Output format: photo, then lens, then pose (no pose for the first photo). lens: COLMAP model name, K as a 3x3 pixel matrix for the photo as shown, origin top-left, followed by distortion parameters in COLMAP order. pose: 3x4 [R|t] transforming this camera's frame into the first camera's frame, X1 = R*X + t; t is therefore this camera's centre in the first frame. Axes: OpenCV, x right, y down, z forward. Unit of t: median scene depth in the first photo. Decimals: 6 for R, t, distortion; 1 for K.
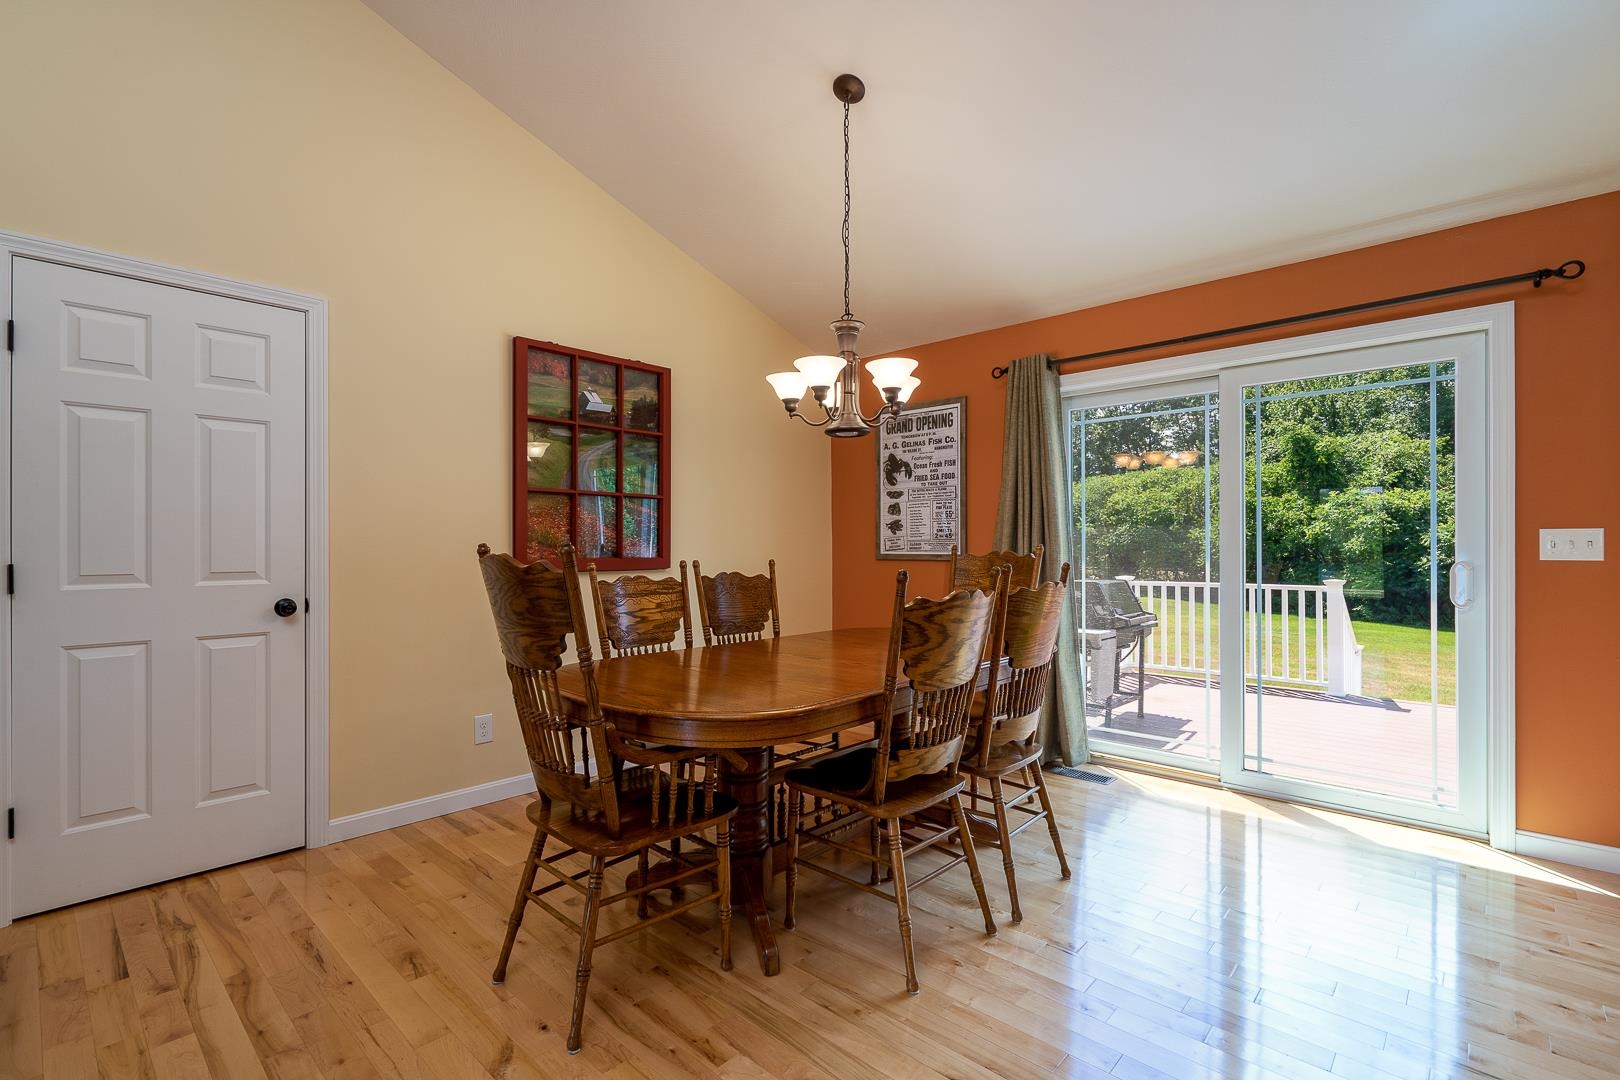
lens RADIAL K [[731.9, 0, 805.5], [0, 731.9, 541.0], [0, 0, 1]] dist [-0.003152, 0.000516]
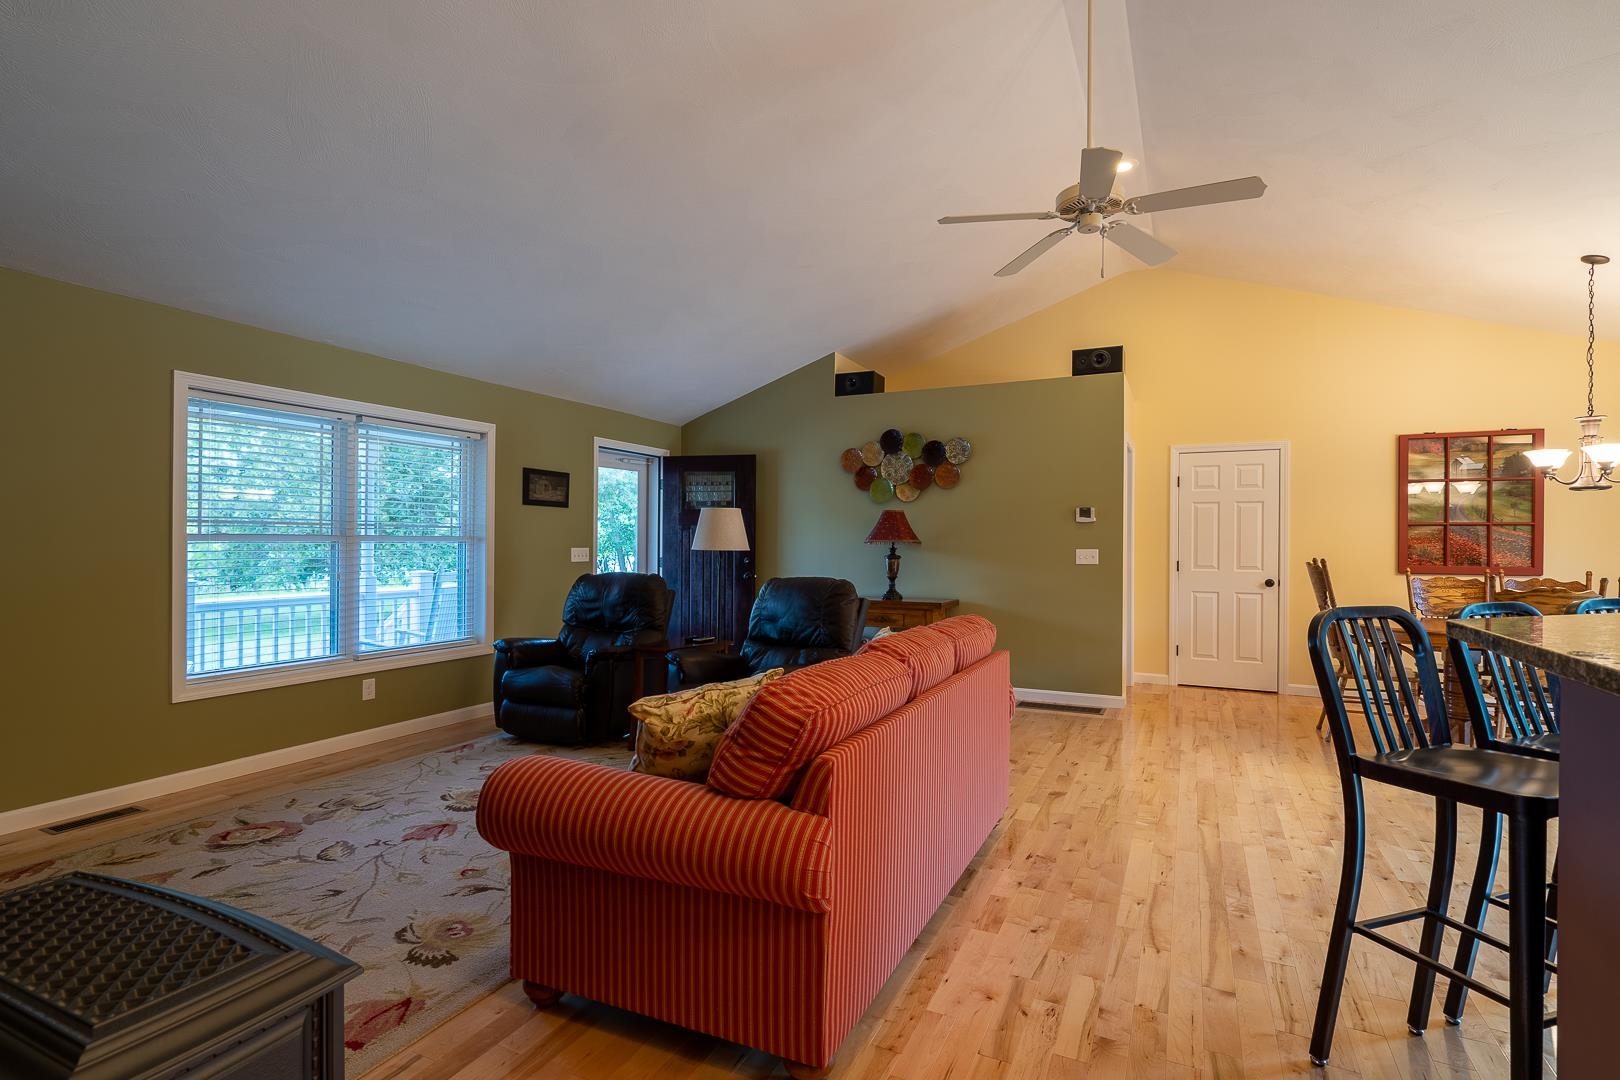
lens RADIAL K [[775.7, 0, 809.9], [0, 775.7, 542.1], [0, 0, 1]] dist [-0.000929, 0.002112]
pose [[0.284112, 0.002565, -0.958788, 1.021370], [-0.000217, 0.999997, 0.002610, -0.036193], [0.958791, -0.000533, 0.284112, -0.902900]]
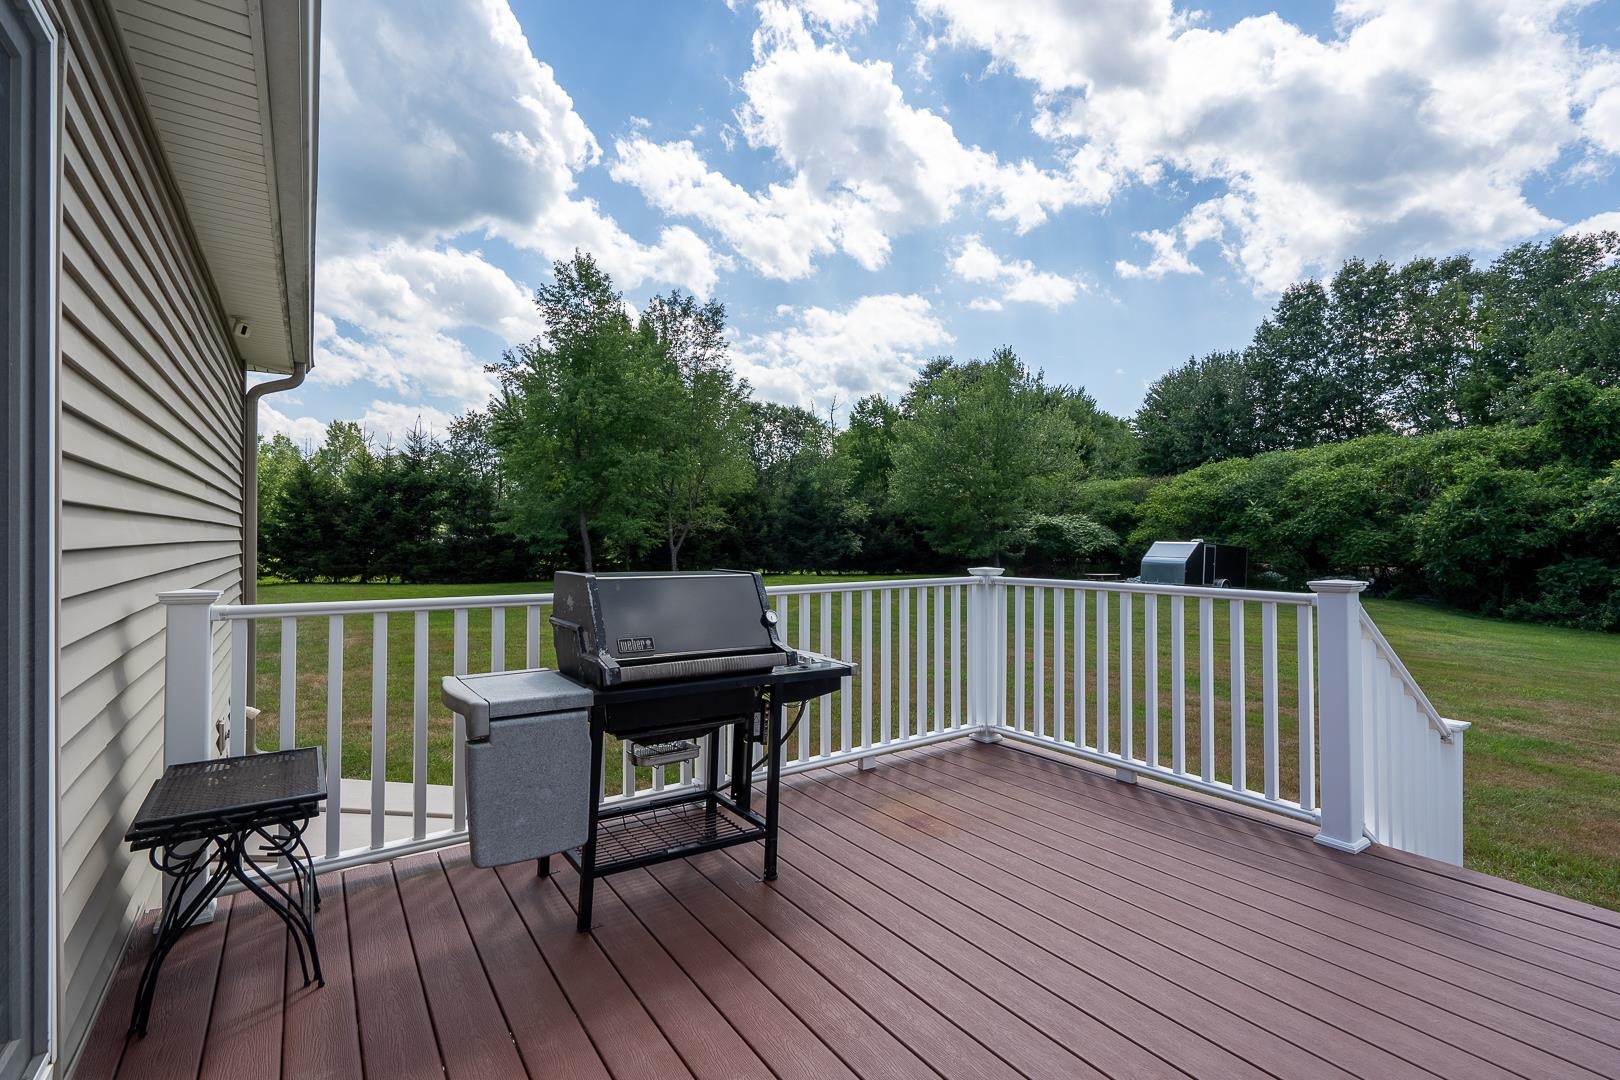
lens RADIAL K [[731.9, 0, 807.9], [0, 731.9, 537.1], [0, 0, 1]] dist [-0.003152, 0.000516]
pose [[0.972869, -0.000814, -0.231354, 0.088320], [0.002241, 0.999980, 0.005906, 0.003630], [0.231344, -0.006264, 0.972852, 0.084322]]
